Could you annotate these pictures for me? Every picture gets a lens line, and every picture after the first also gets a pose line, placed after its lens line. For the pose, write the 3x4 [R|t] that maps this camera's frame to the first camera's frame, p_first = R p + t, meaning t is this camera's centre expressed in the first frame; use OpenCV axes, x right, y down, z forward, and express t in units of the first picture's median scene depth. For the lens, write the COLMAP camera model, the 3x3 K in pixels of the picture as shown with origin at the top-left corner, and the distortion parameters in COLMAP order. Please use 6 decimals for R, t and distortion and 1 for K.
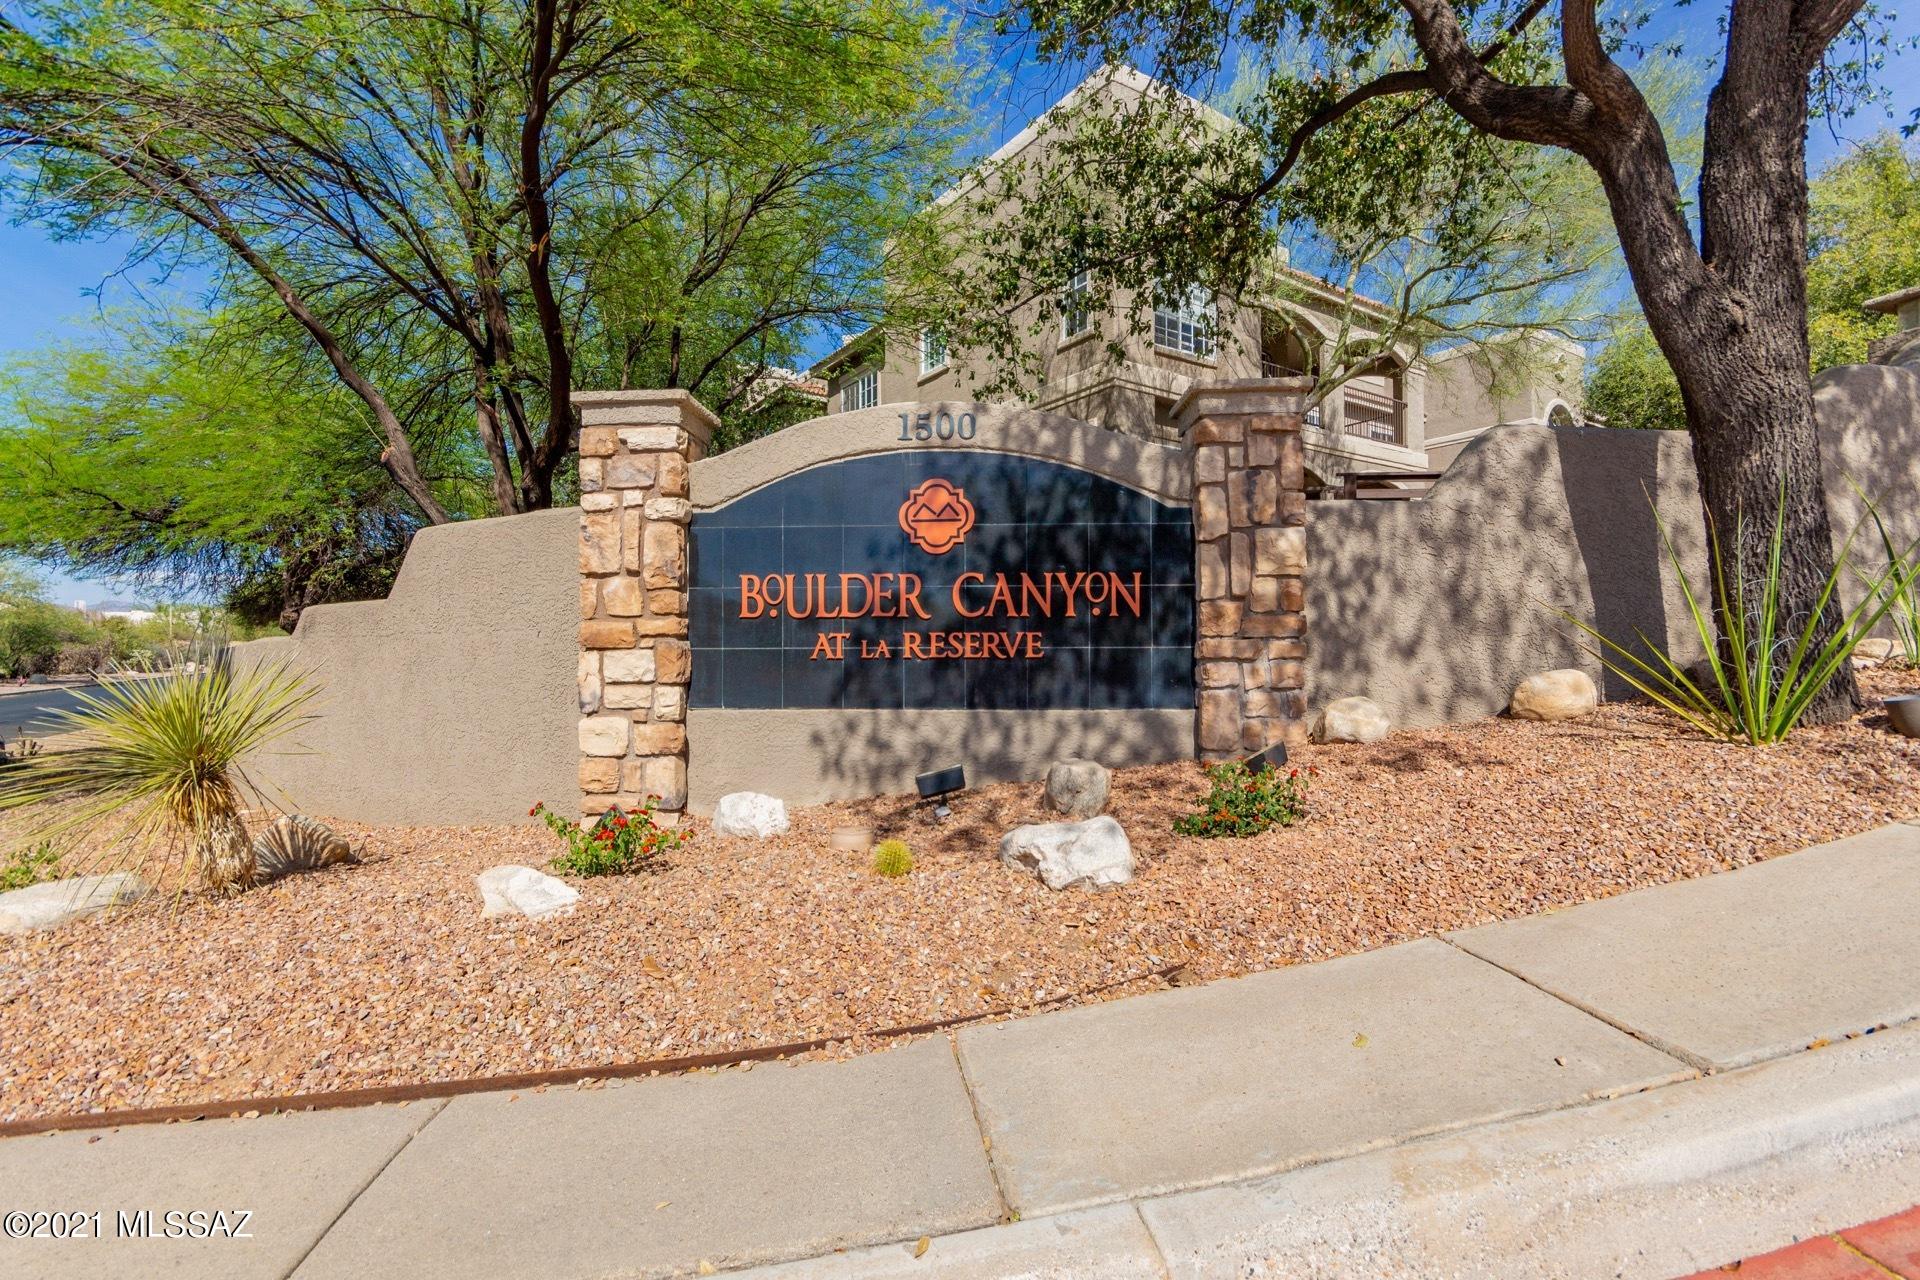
lens RADIAL K [[889.9, 0, 958.7], [0, 889.9, 640.3], [0, 0, 1]] dist [0.002511, 0.000489]
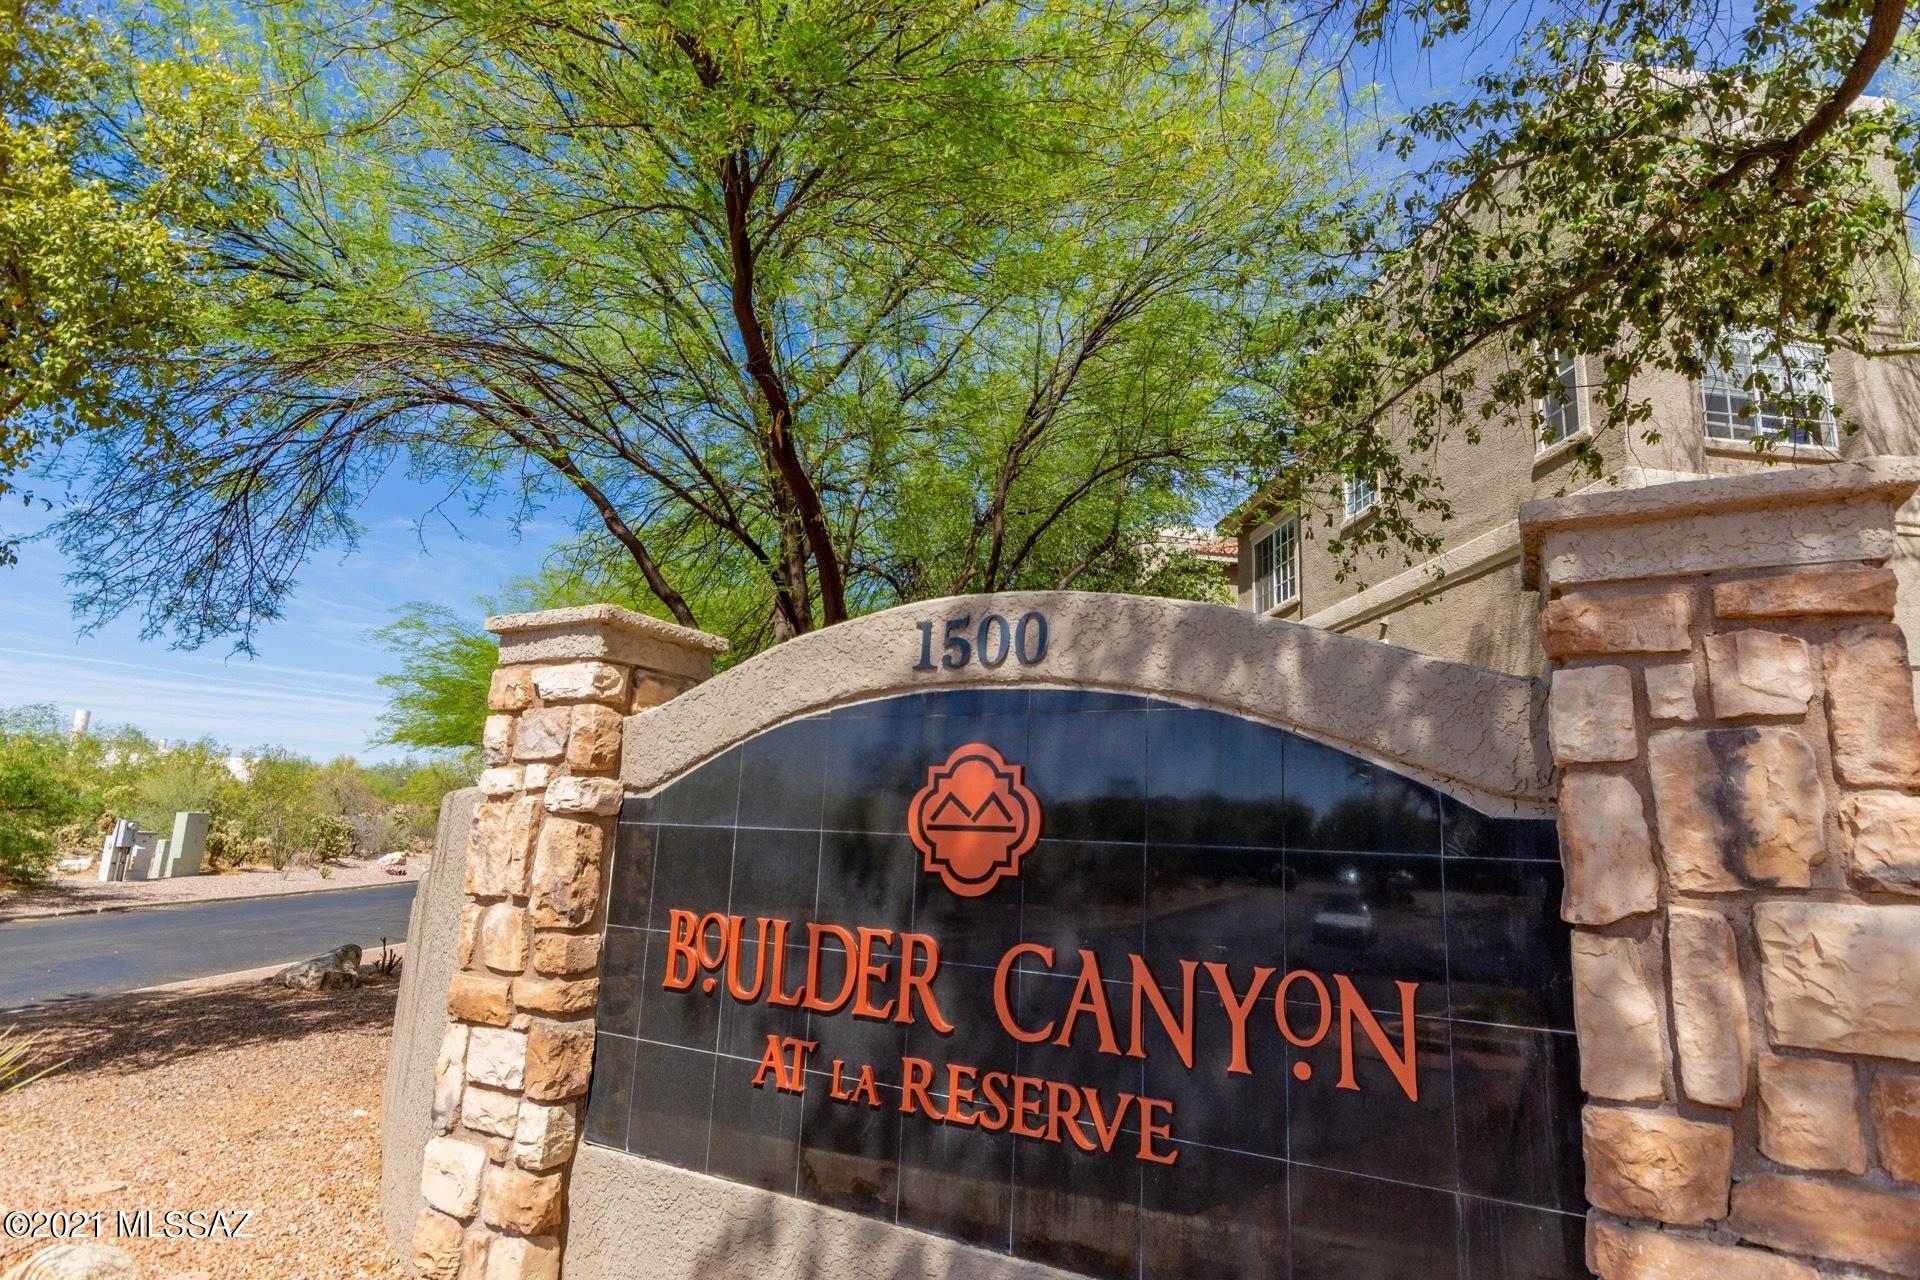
lens RADIAL K [[1028.8, 0, 963.4], [0, 1028.8, 639.3], [0, 0, 1]] dist [0.006867, 0.001059]
pose [[0.890968, -0.046546, -0.451674, 0.238869], [-0.039015, 0.983206, -0.178281, -0.136636], [0.452386, 0.176464, 0.874189, 0.479364]]
